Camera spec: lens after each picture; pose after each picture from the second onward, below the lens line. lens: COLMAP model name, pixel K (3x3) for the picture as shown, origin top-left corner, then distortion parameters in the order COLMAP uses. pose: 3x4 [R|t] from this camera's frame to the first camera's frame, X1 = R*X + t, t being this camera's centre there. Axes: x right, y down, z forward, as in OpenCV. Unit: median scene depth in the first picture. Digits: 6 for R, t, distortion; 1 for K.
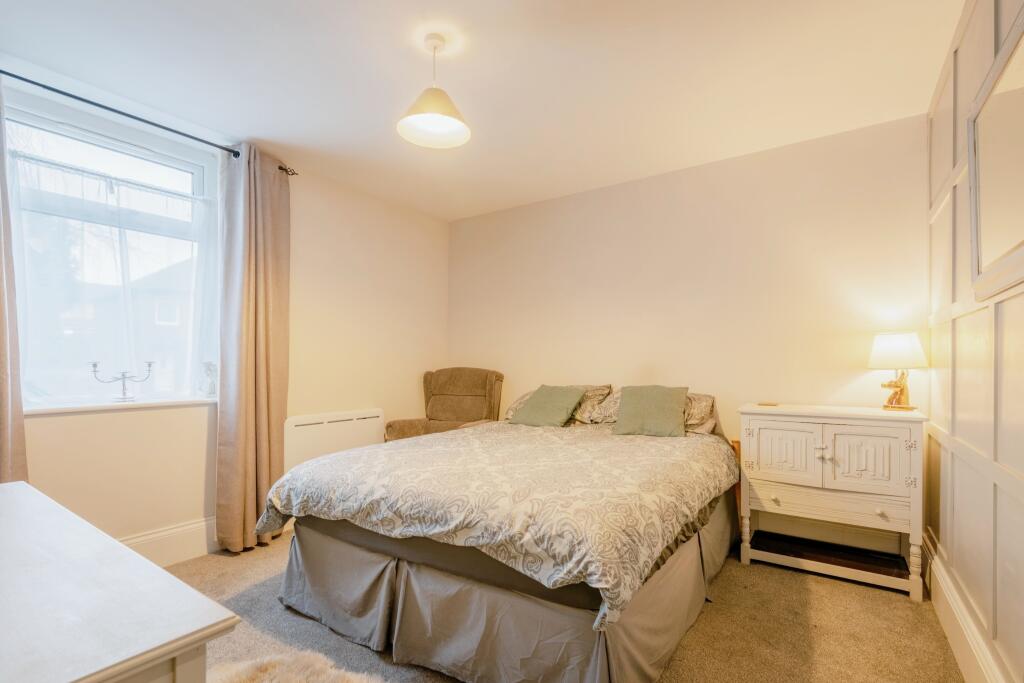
lens RADIAL K [[467.2, 0, 507.6], [0, 467.2, 359.1], [0, 0, 1]] dist [-0.002003, -0.000277]
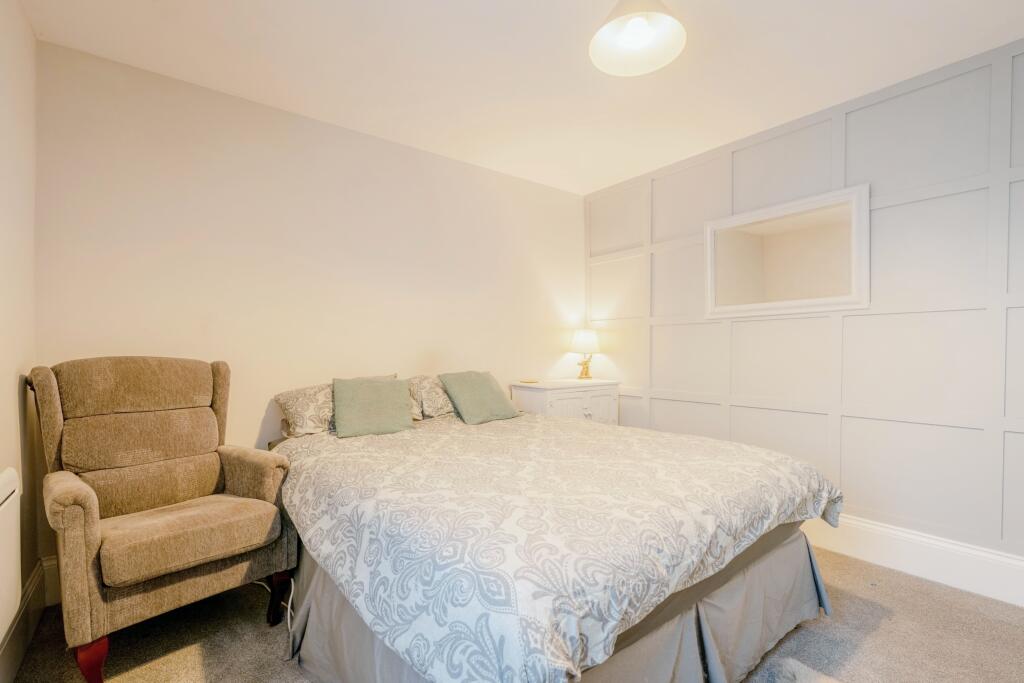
lens RADIAL K [[467.2, 0, 507.6], [0, 467.2, 359.1], [0, 0, 1]] dist [-0.002003, -0.000277]
pose [[0.303047, -0.017429, 0.952816, -1.060109], [-0.011269, 0.999697, 0.021870, 0.012148], [-0.952909, -0.017365, 0.302759, 1.067844]]
